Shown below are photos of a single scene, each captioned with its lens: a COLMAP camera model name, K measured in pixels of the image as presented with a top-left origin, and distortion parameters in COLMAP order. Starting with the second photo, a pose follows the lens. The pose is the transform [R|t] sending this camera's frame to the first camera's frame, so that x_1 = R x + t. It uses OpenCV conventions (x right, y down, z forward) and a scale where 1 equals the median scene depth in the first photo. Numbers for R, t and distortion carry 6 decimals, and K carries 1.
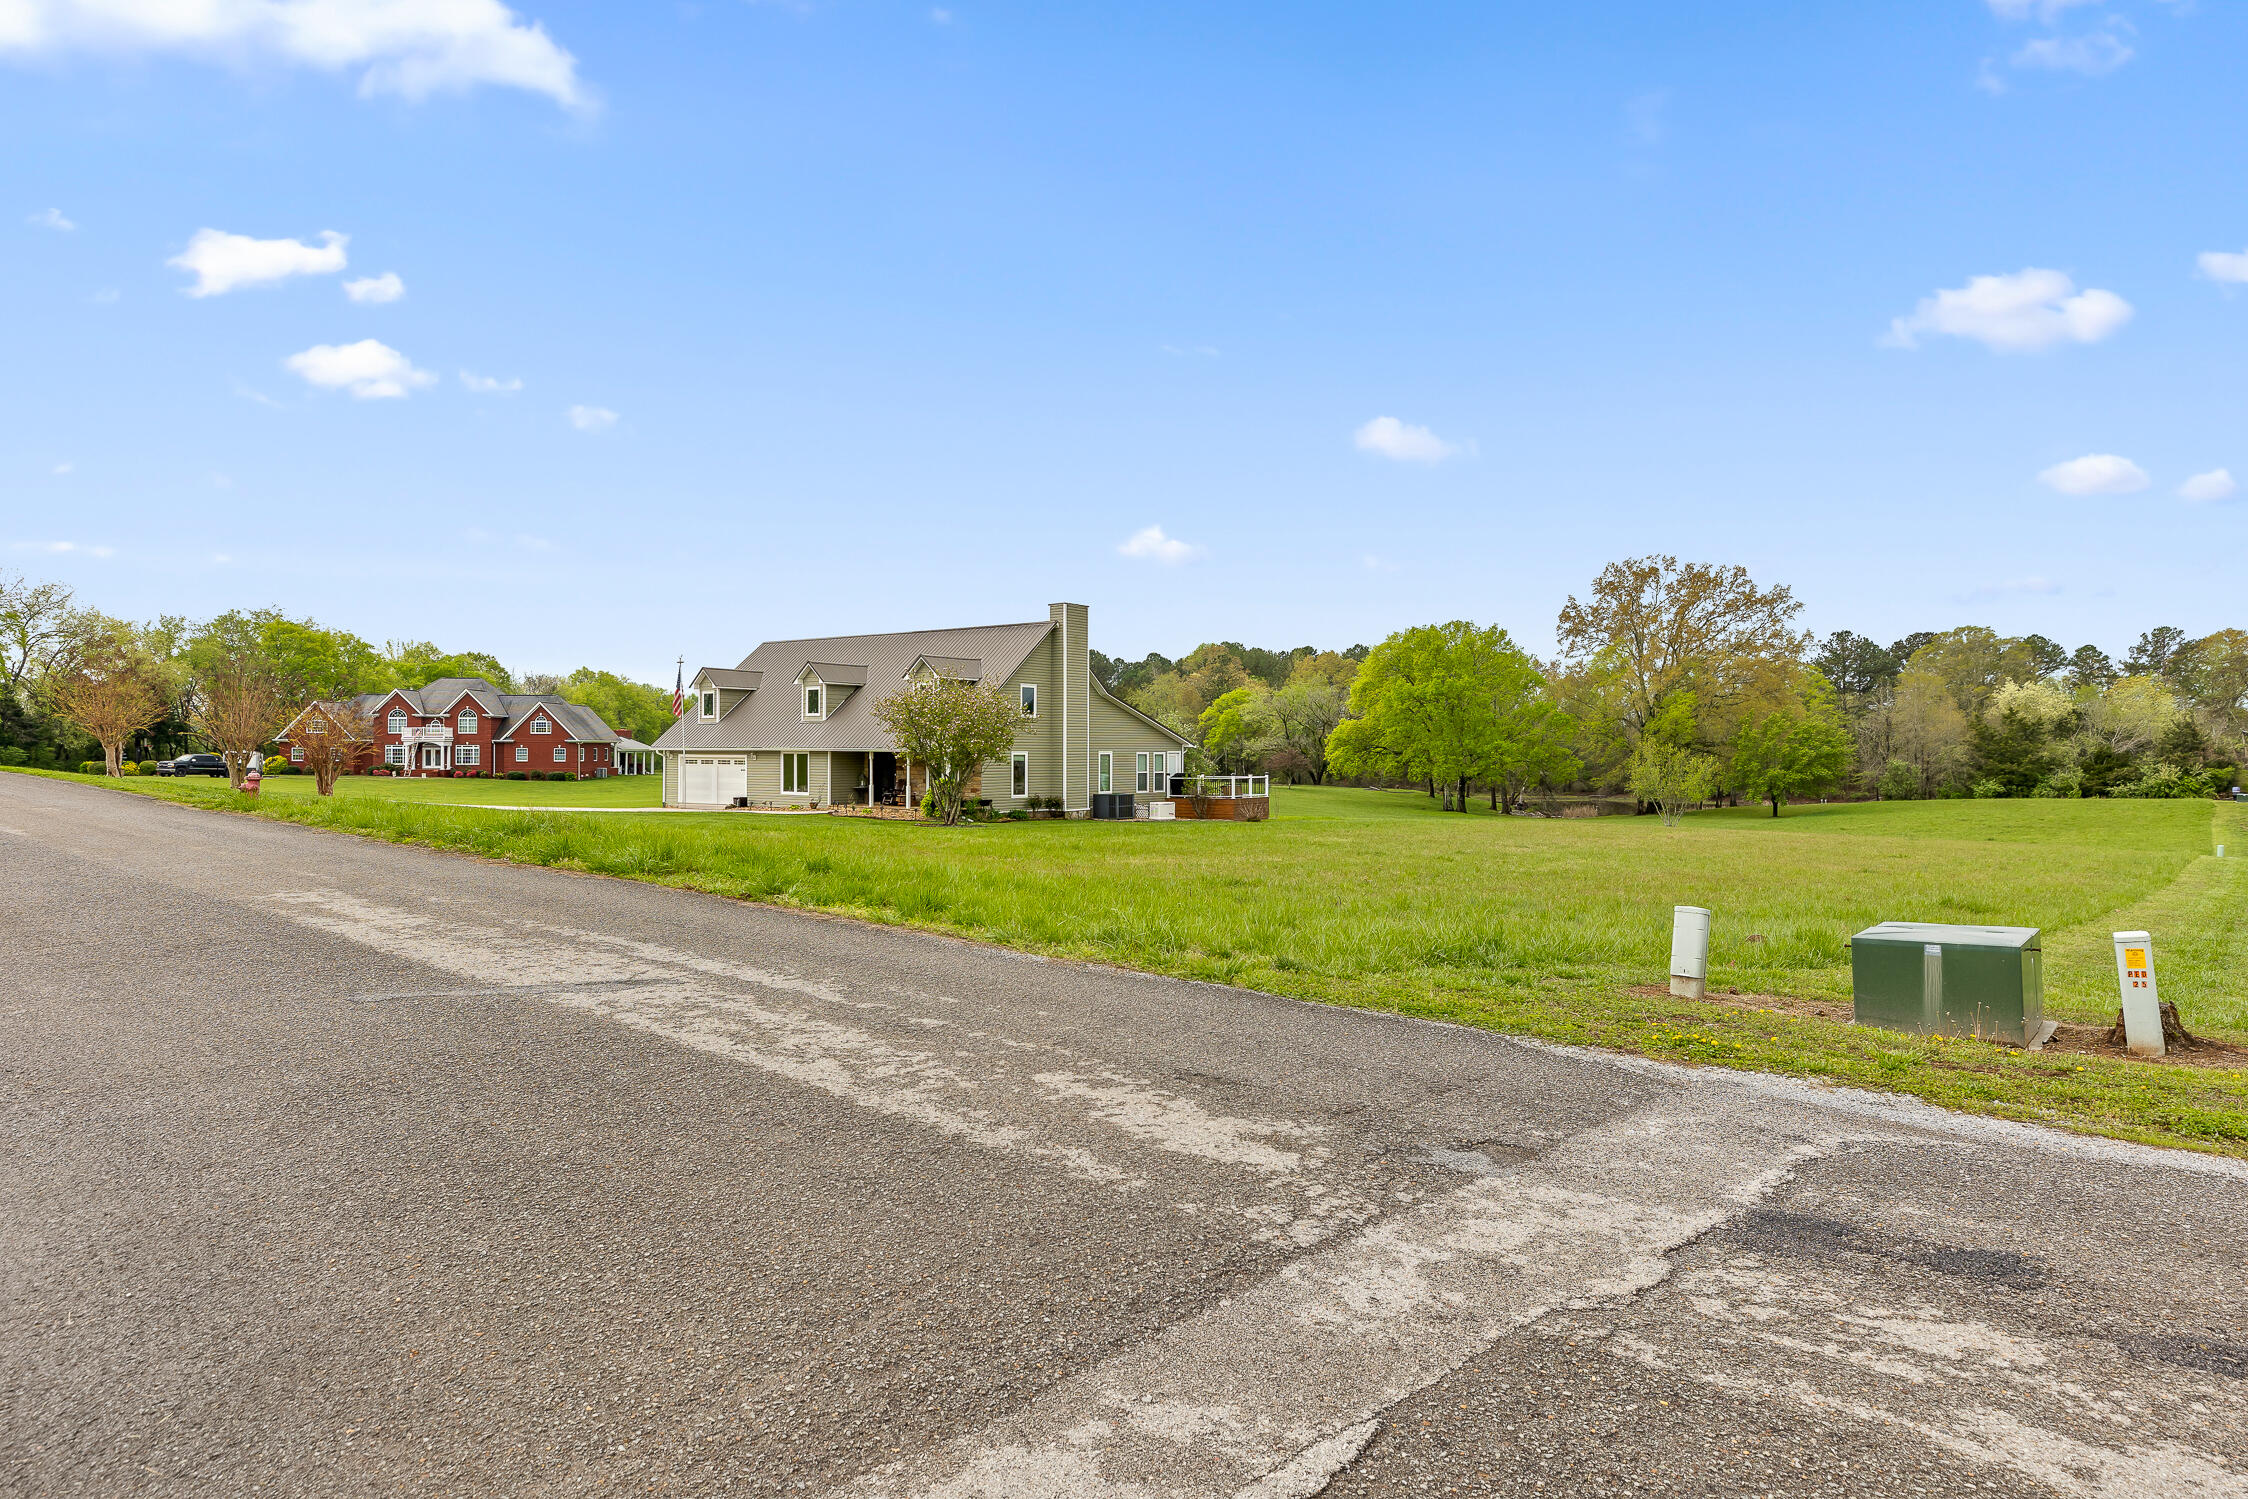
lens RADIAL K [[1295.0, 0, 1124.0], [0, 1295.0, 749.5], [0, 0, 1]] dist [0.004254, -0.004089]
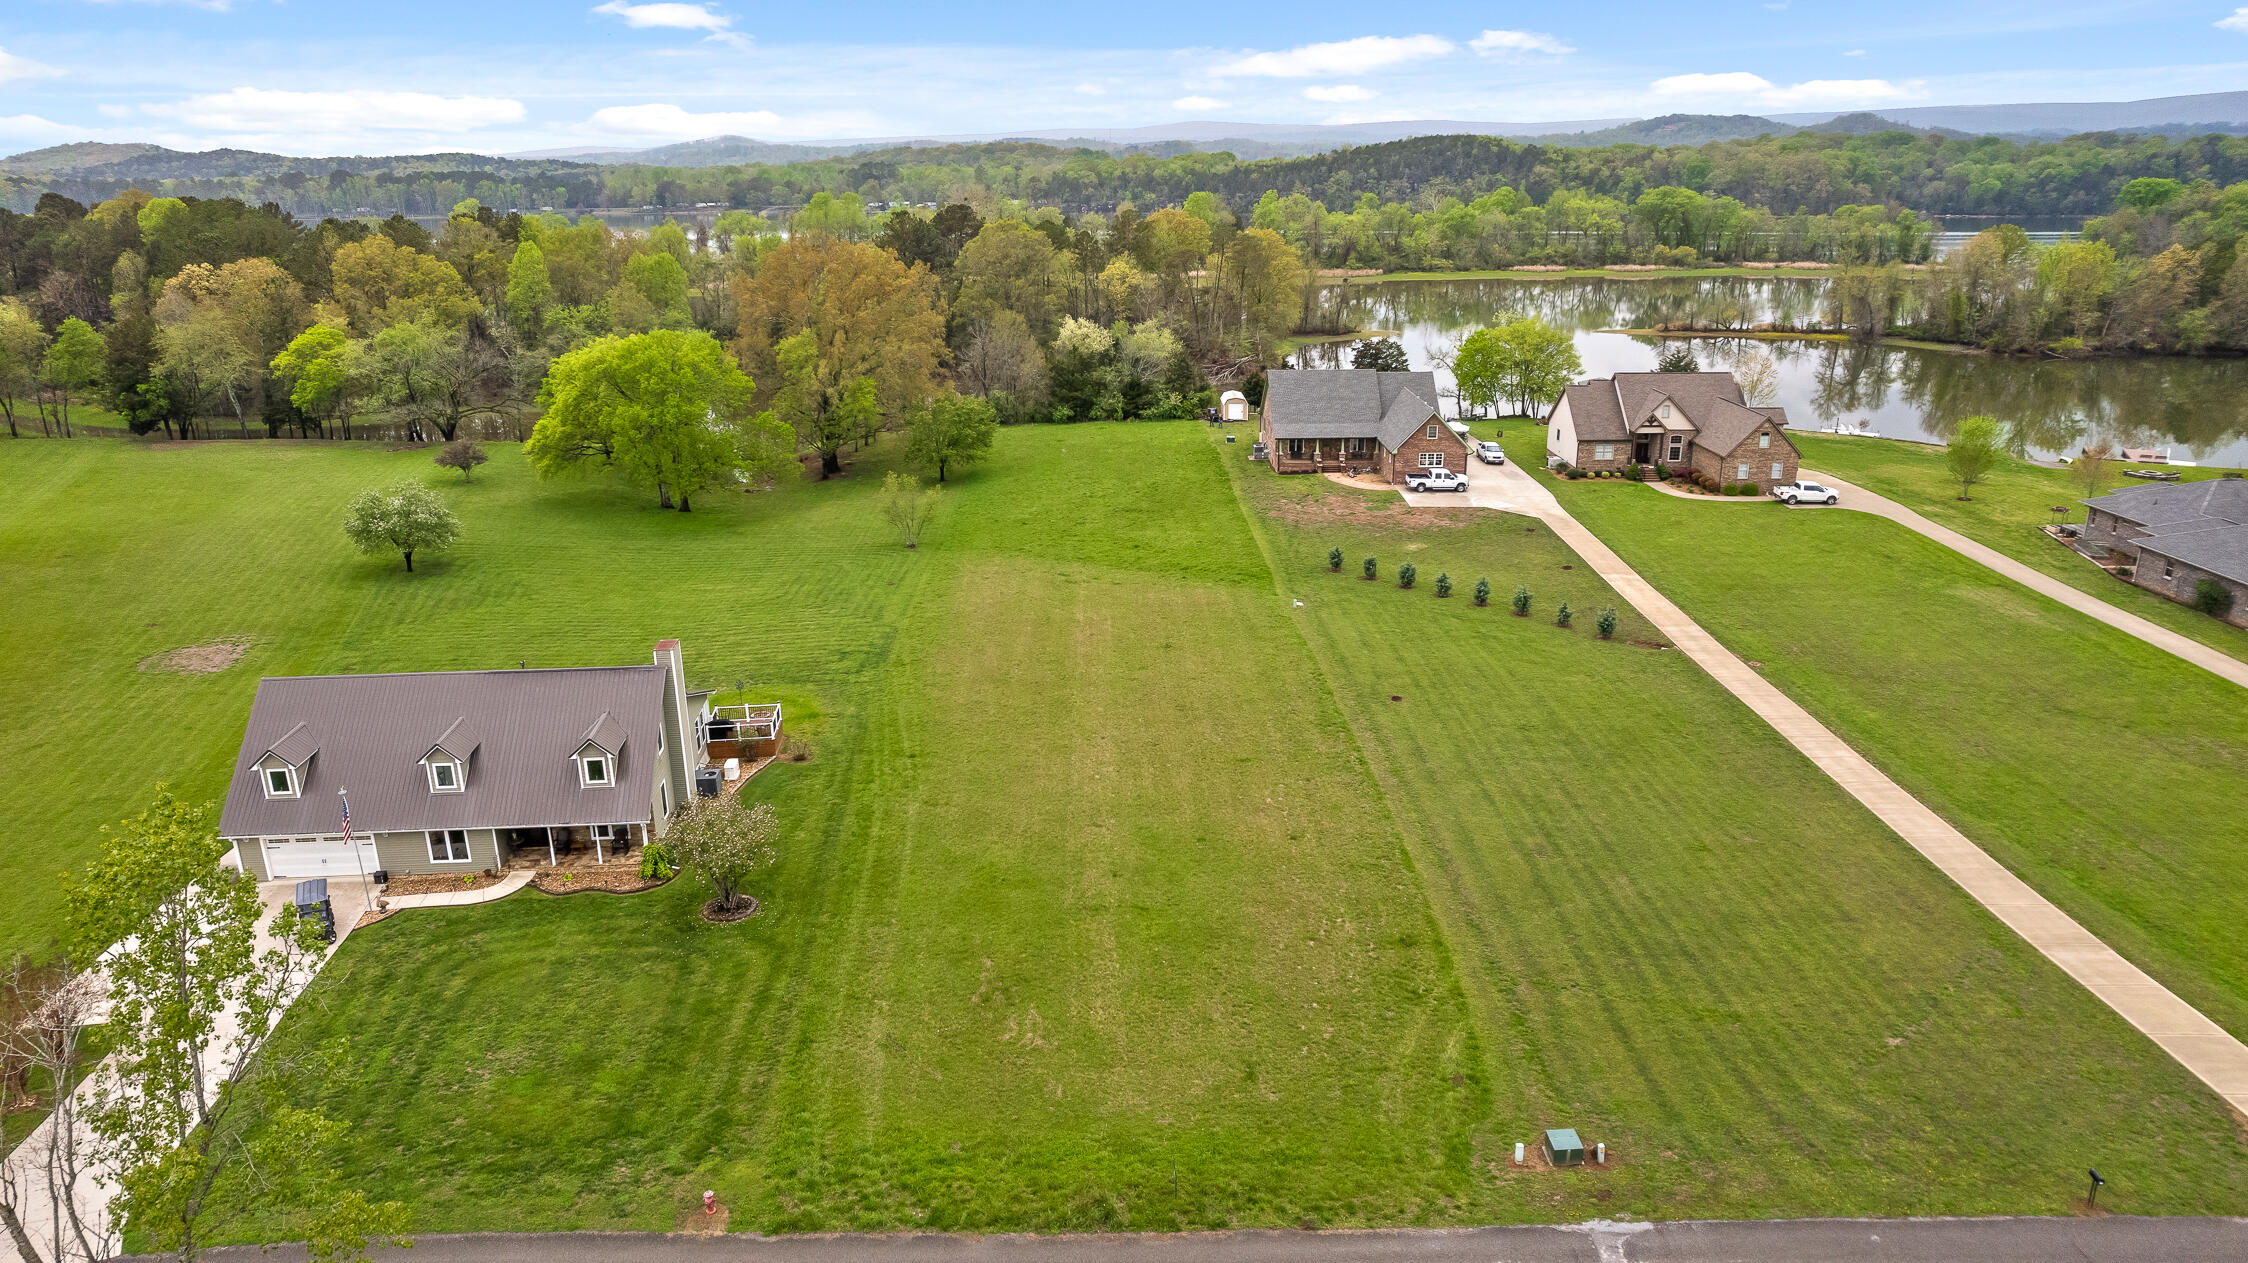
lens RADIAL K [[1450.6, 0, 1124.0], [0, 1450.6, 631.5], [0, 0, 1]] dist [-0.075448, 0.073566]
pose [[0.741703, -0.221408, 0.633131, -0.229614], [0.012544, 0.948359, 0.316950, -0.218563], [-0.670611, -0.227141, 0.706179, -0.080275]]
